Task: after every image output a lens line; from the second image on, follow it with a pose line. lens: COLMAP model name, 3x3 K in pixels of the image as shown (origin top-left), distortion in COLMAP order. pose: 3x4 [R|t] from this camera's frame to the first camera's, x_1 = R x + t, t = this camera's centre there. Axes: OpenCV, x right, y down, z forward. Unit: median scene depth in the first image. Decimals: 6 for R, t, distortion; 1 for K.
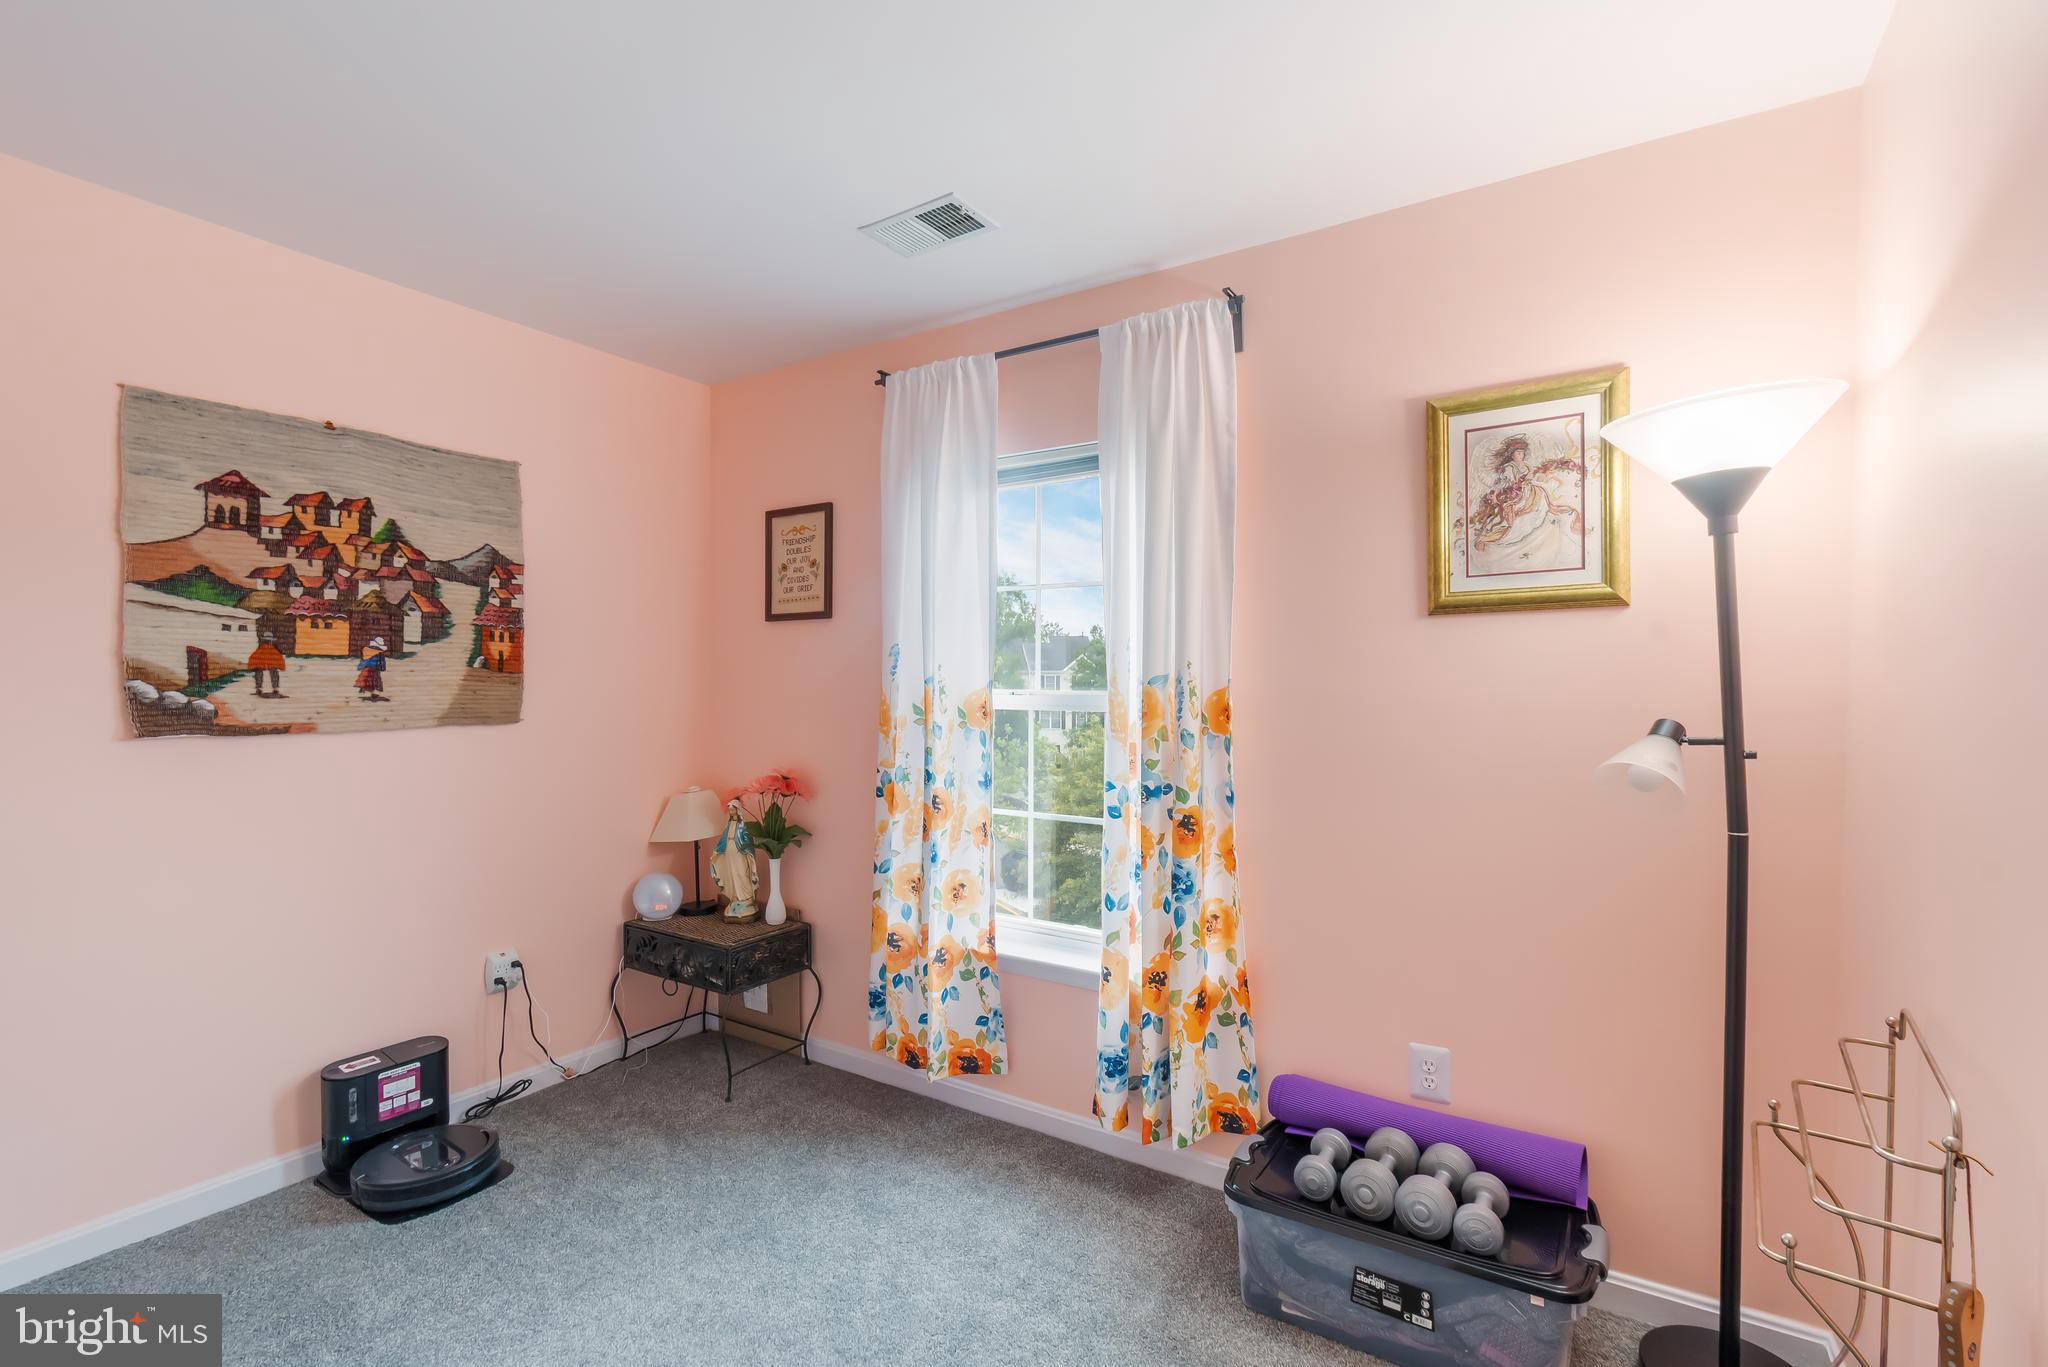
lens RADIAL K [[922.5, 0, 1027.0], [0, 922.5, 670.6], [0, 0, 1]] dist [0.004588, -0.001237]
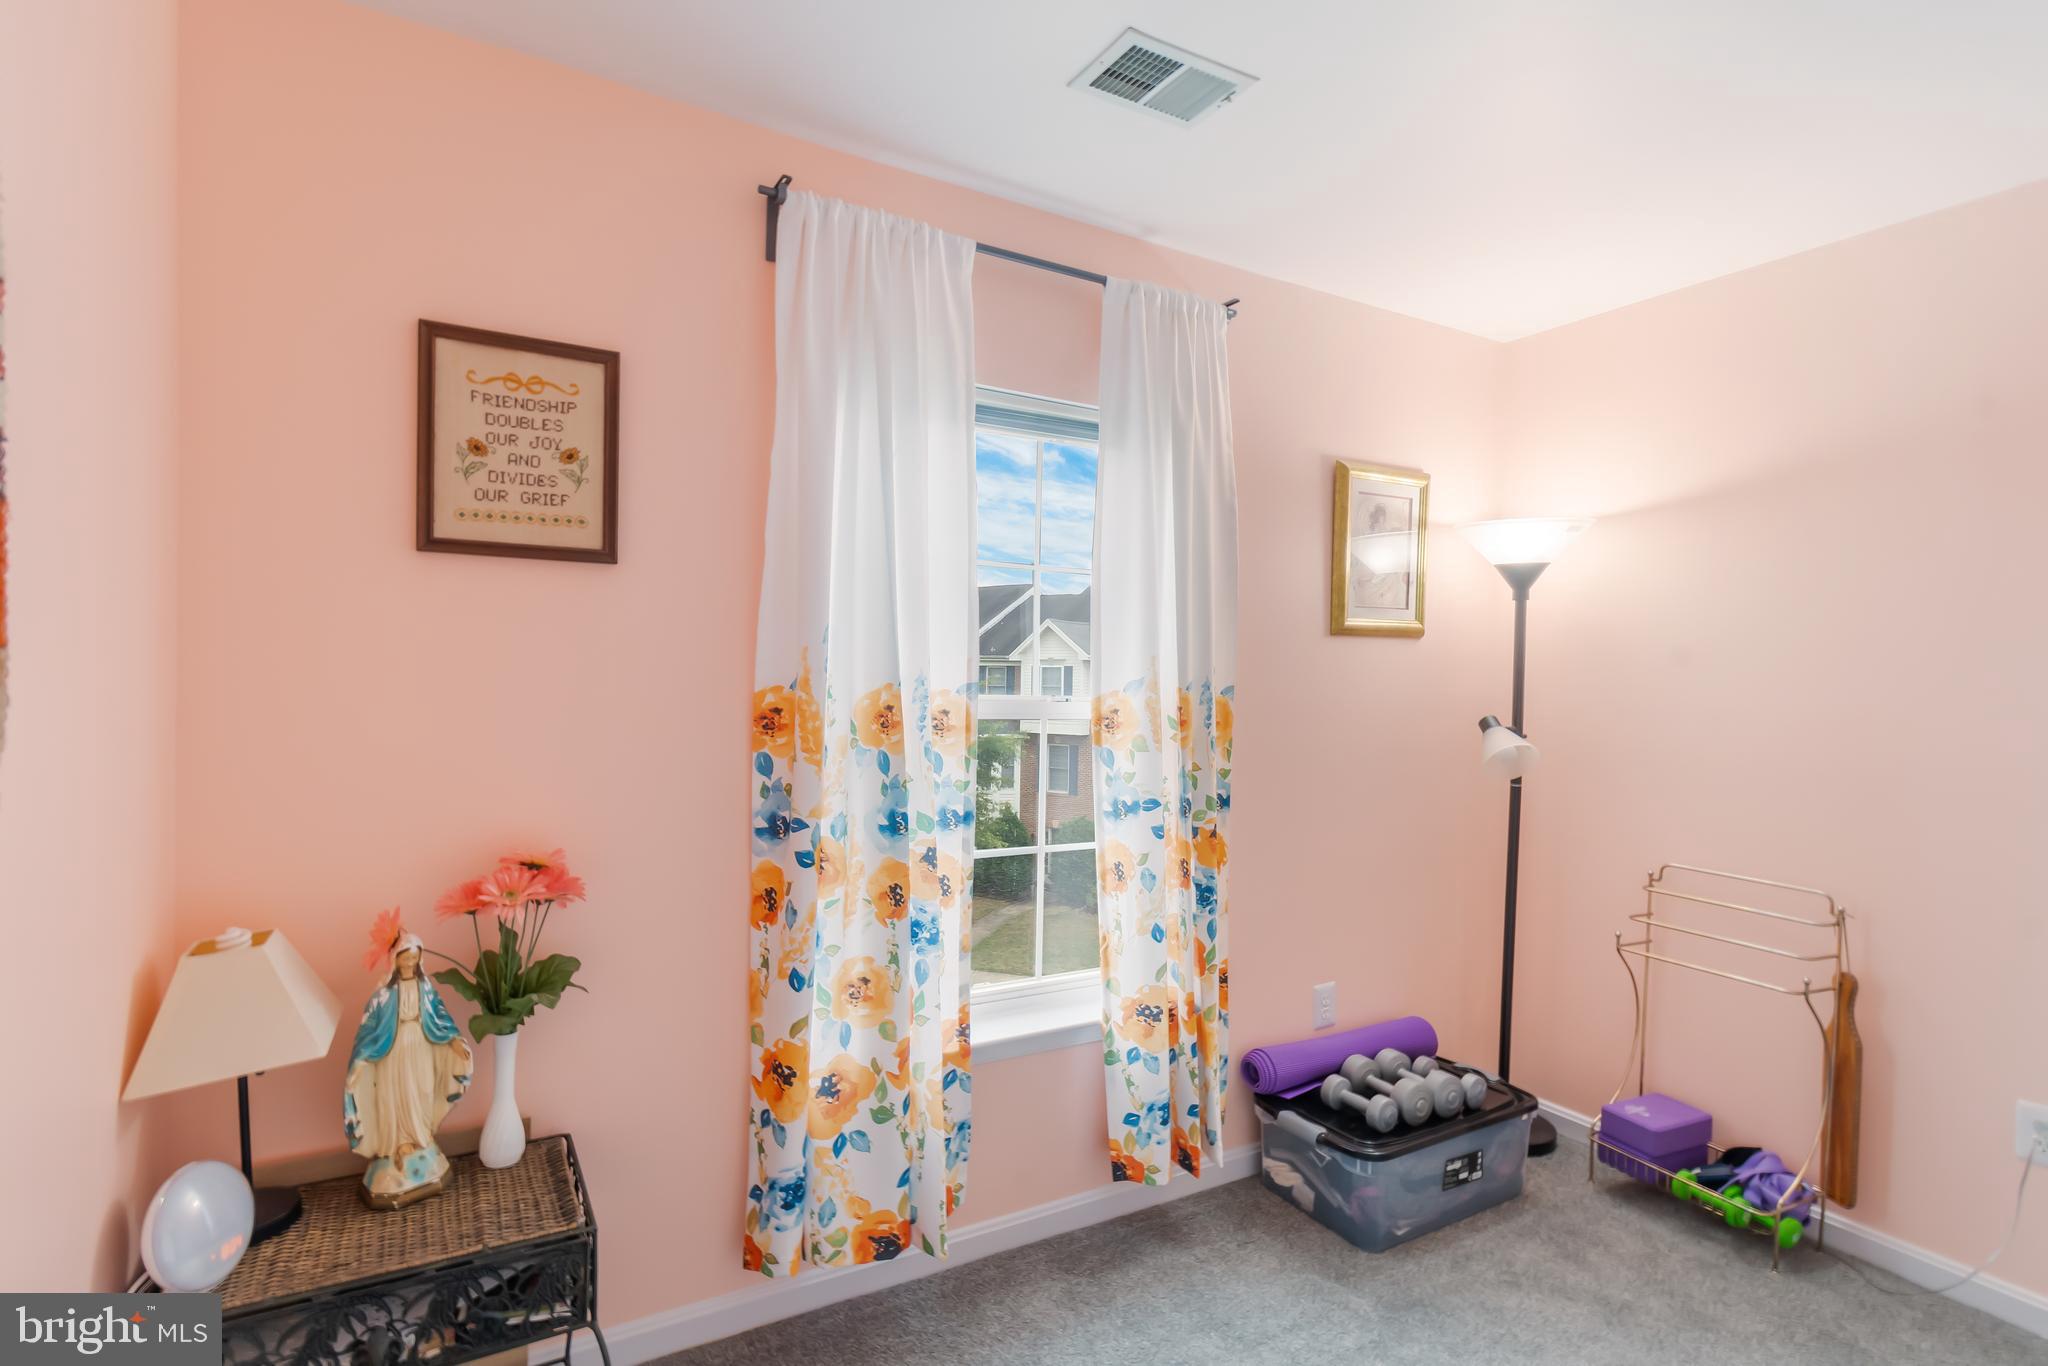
lens RADIAL K [[922.5, 0, 1034.0], [0, 922.5, 692.4], [0, 0, 1]] dist [0.004588, -0.001237]
pose [[0.484674, 0.004399, 0.874684, -0.632296], [-0.020517, 0.999769, 0.006341, 0.012095], [-0.874454, -0.021019, 0.484653, 0.566377]]
